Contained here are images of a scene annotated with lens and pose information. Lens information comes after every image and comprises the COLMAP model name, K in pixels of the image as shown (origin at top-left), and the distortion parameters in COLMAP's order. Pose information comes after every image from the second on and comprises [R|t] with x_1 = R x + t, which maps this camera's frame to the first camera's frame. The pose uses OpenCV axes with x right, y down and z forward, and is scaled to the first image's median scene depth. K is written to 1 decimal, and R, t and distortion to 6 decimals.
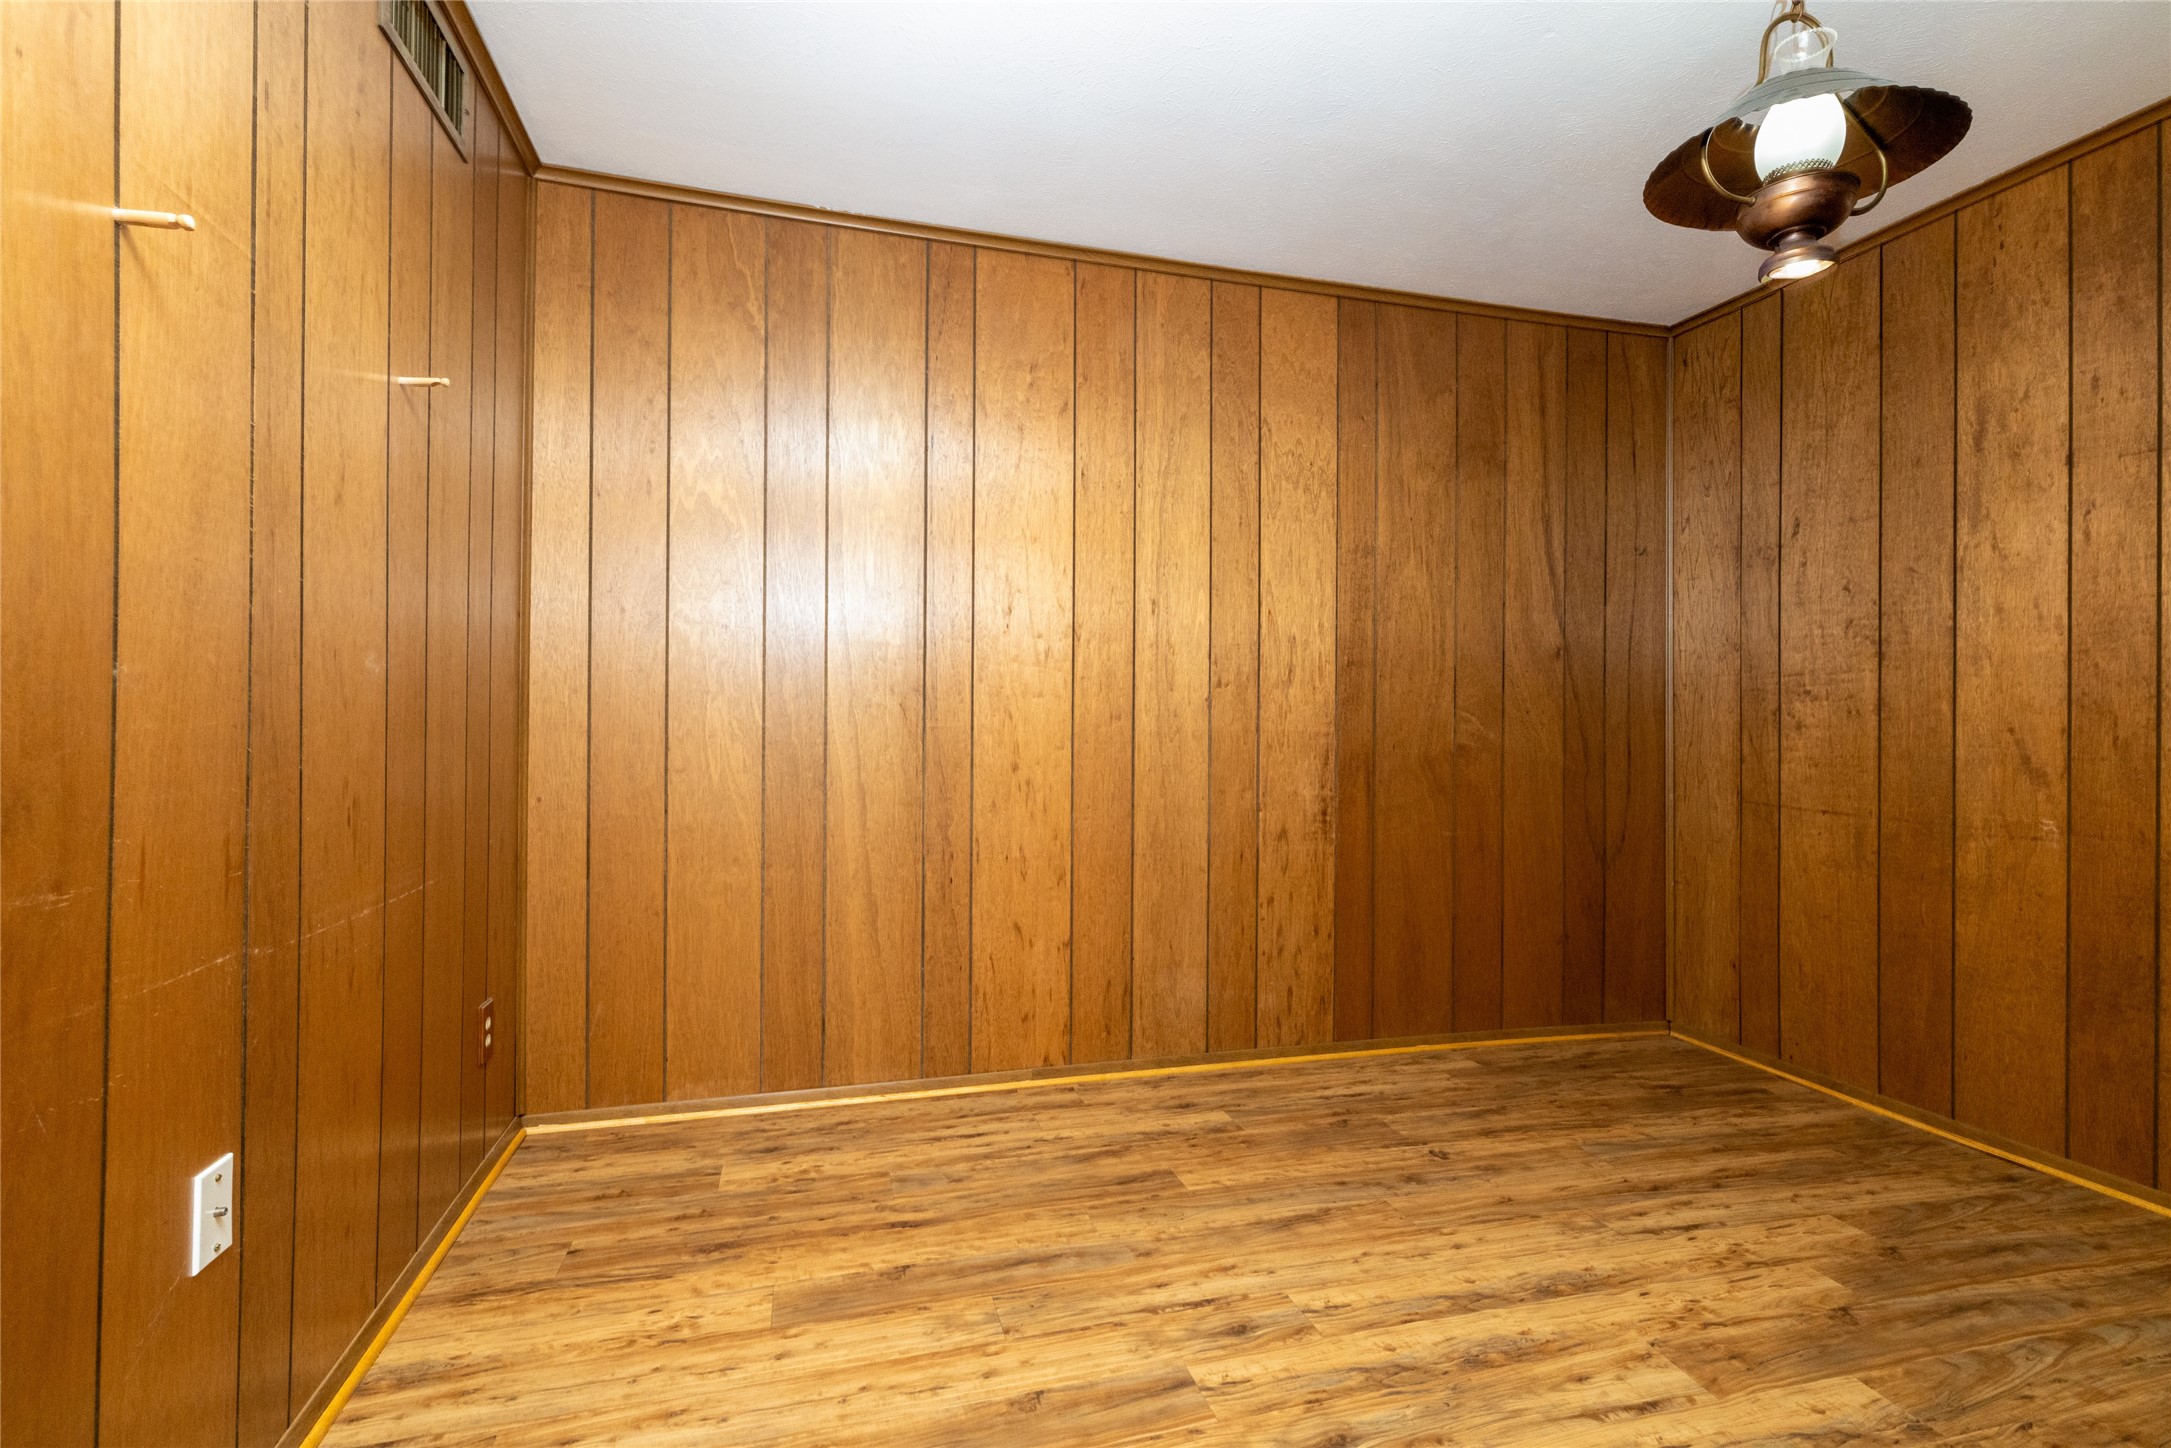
lens RADIAL K [[979.2, 0, 1078.4], [0, 979.2, 719.7], [0, 0, 1]] dist [0.002644, 0.000621]
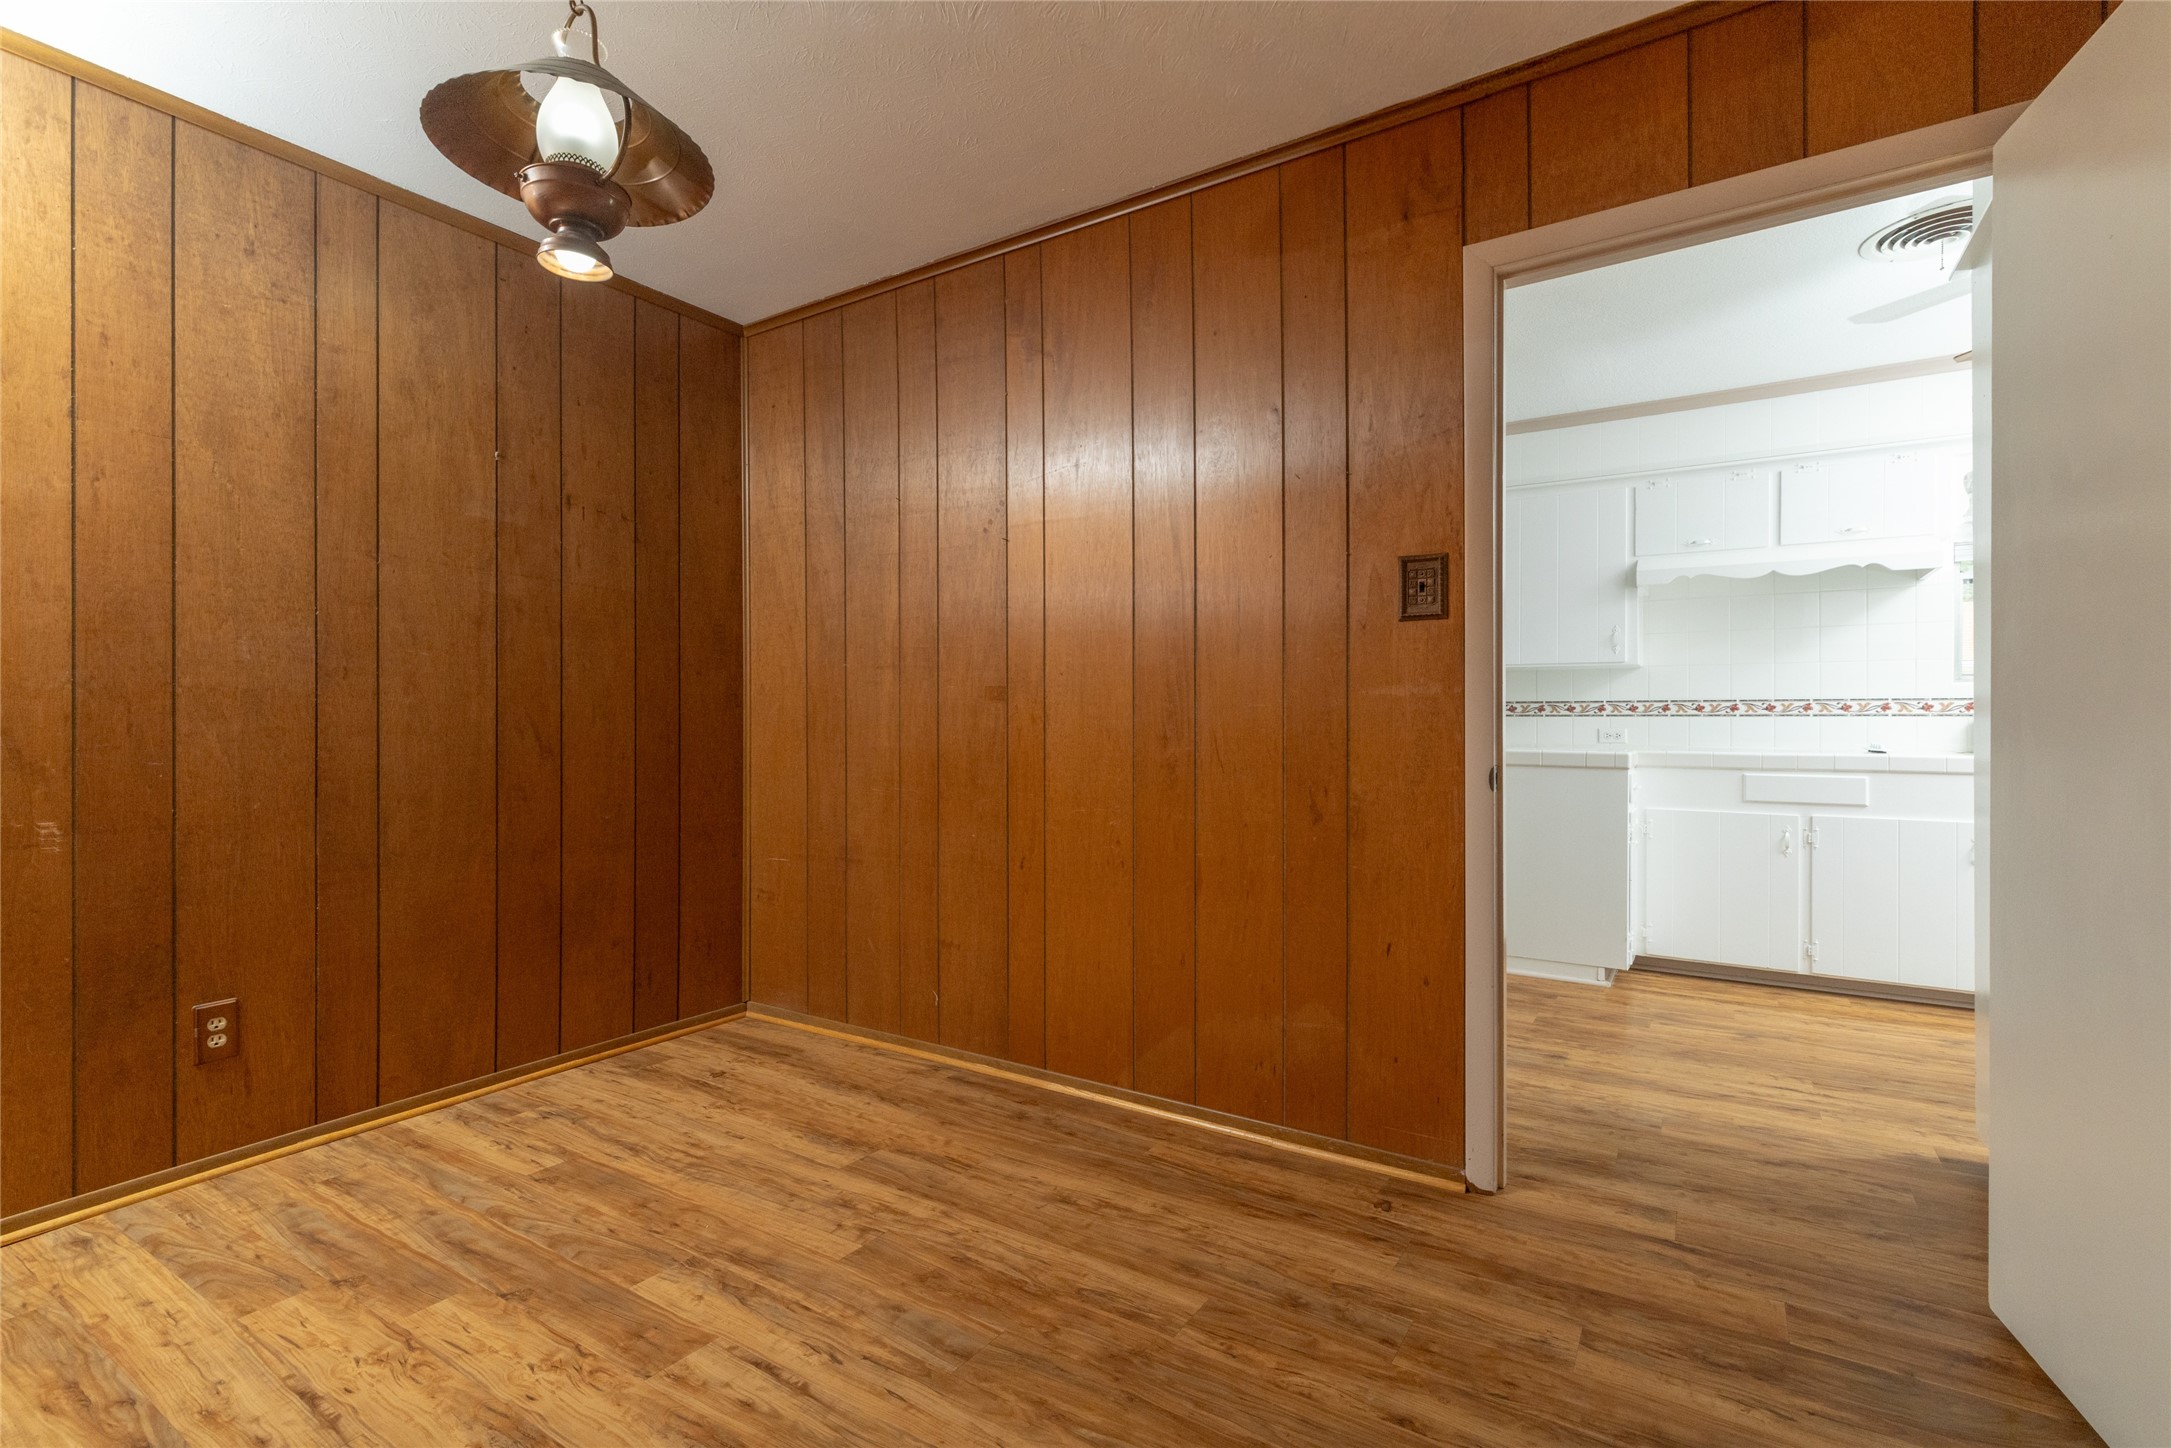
lens RADIAL K [[979.2, 0, 1082.6], [0, 979.2, 717.0], [0, 0, 1]] dist [0.002644, 0.000621]
pose [[-0.666887, -0.007650, 0.745119, -0.282640], [-0.005883, 0.999970, 0.005002, 0.000520], [-0.745135, -0.001048, -0.666913, 0.968831]]
